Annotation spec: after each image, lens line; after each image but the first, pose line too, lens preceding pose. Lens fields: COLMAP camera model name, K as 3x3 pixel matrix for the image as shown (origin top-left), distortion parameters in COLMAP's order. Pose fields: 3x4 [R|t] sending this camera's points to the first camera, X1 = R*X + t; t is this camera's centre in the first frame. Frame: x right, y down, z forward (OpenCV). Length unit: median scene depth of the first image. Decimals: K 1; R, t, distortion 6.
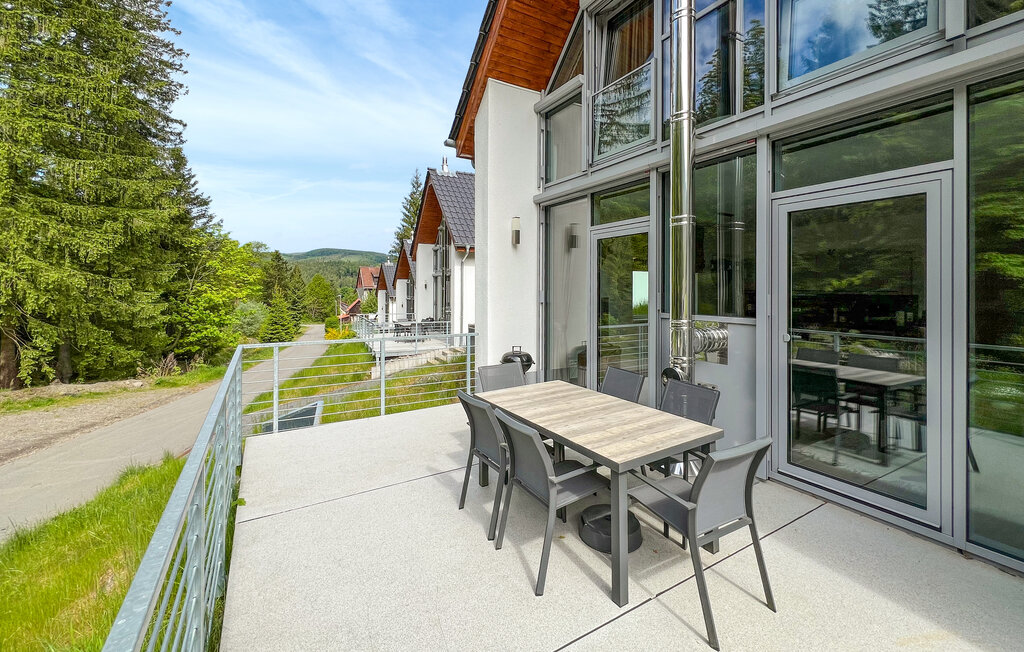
lens RADIAL K [[419.4, 0, 509.4], [0, 419.4, 285.2], [0, 0, 1]] dist [-0.000305, 0.000012]
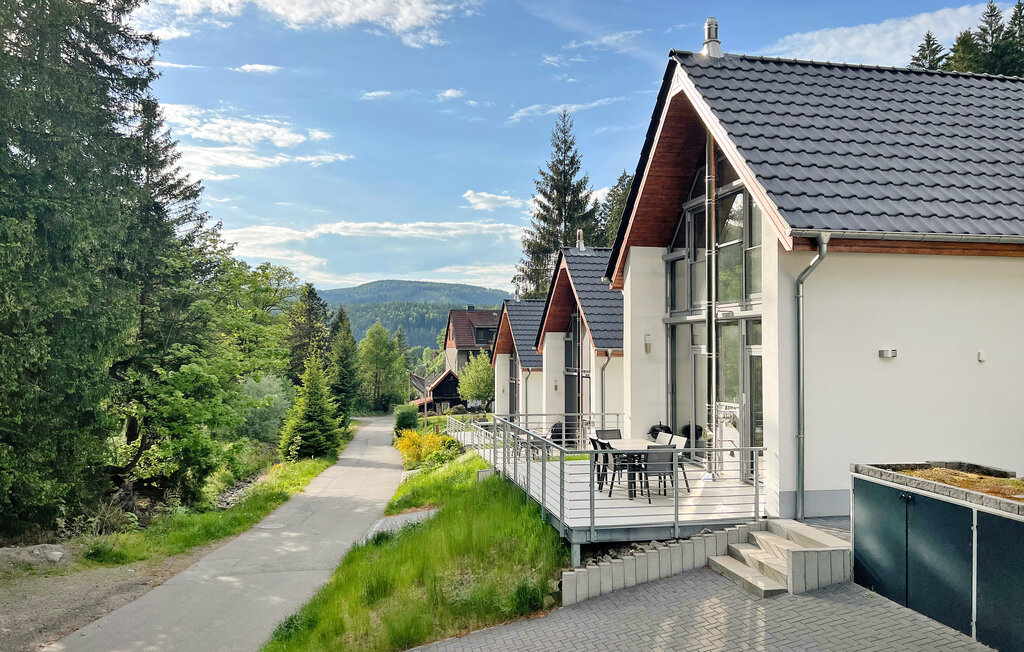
lens RADIAL K [[791.0, 0, 512.0], [0, 791.0, 326.0], [0, 0, 1]] dist [0.047299, -0.001226]
pose [[0.968215, -0.007252, -0.250015, -0.076548], [0.001039, 0.999688, -0.024973, -0.000727], [0.250118, 0.023920, 0.967920, 0.119730]]
